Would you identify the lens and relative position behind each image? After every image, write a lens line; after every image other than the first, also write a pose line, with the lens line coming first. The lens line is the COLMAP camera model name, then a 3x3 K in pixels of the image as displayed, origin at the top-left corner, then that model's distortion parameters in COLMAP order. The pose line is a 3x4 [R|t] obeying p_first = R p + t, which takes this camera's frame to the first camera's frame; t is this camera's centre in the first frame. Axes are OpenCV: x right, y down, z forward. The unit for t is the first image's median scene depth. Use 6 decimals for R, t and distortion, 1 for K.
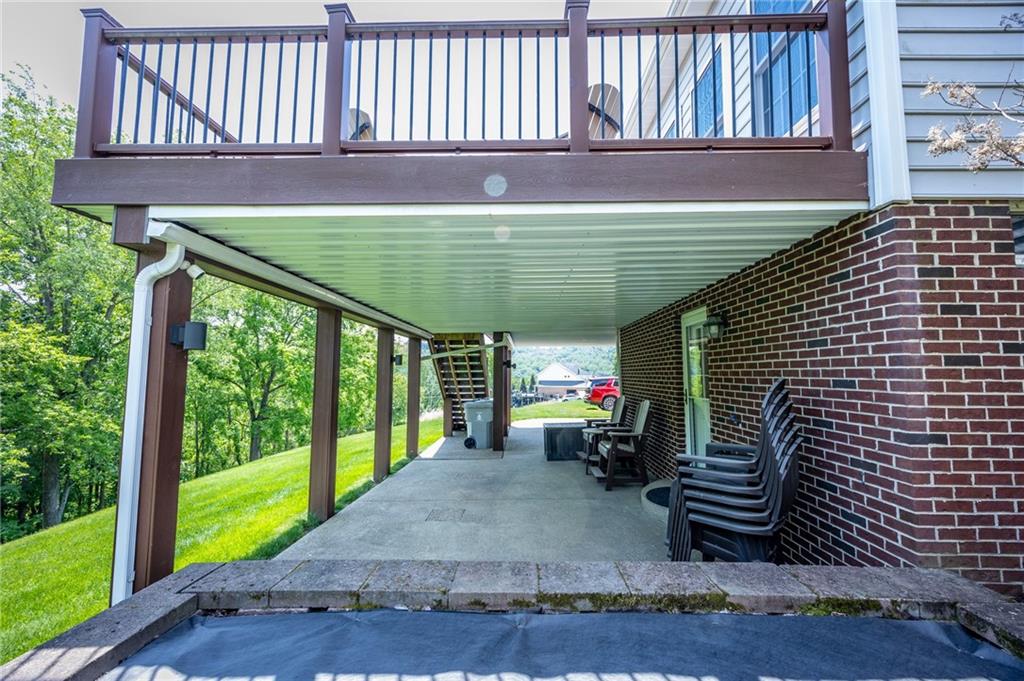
lens RADIAL K [[410.8, 0, 518.9], [0, 410.8, 343.1], [0, 0, 1]] dist [0.003212, 0.000065]
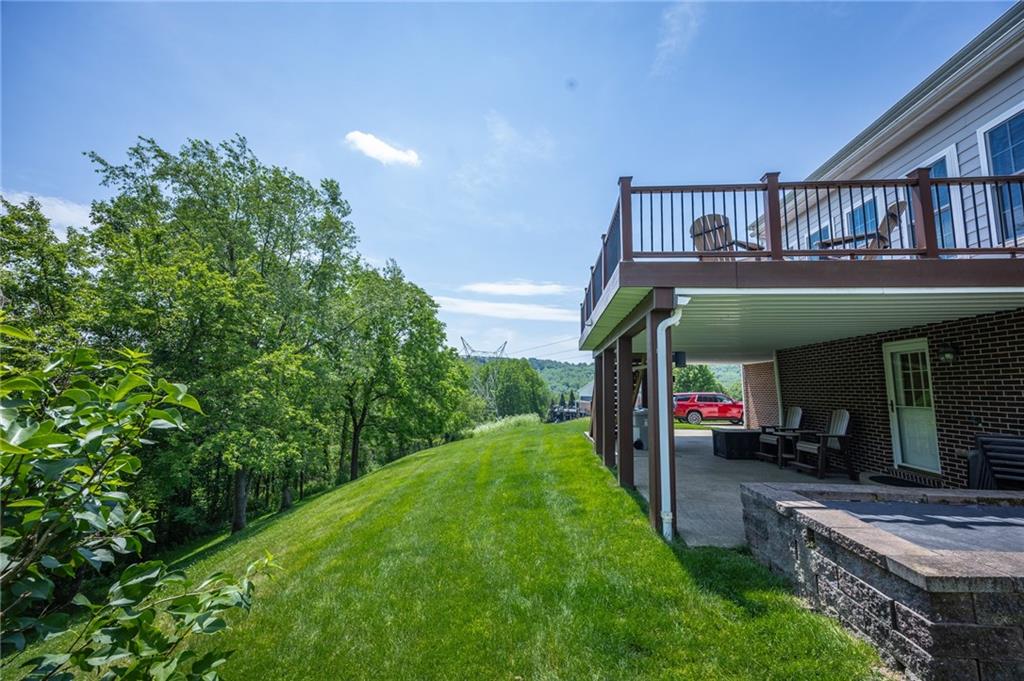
lens RADIAL K [[410.8, 0, 510.7], [0, 410.8, 338.6], [0, 0, 1]] dist [0.003212, 0.000065]
pose [[0.997295, 0.007853, -0.073079, -0.439584], [-0.011342, 0.998809, -0.047459, -0.004767], [0.072619, 0.048160, 0.996196, -0.247773]]
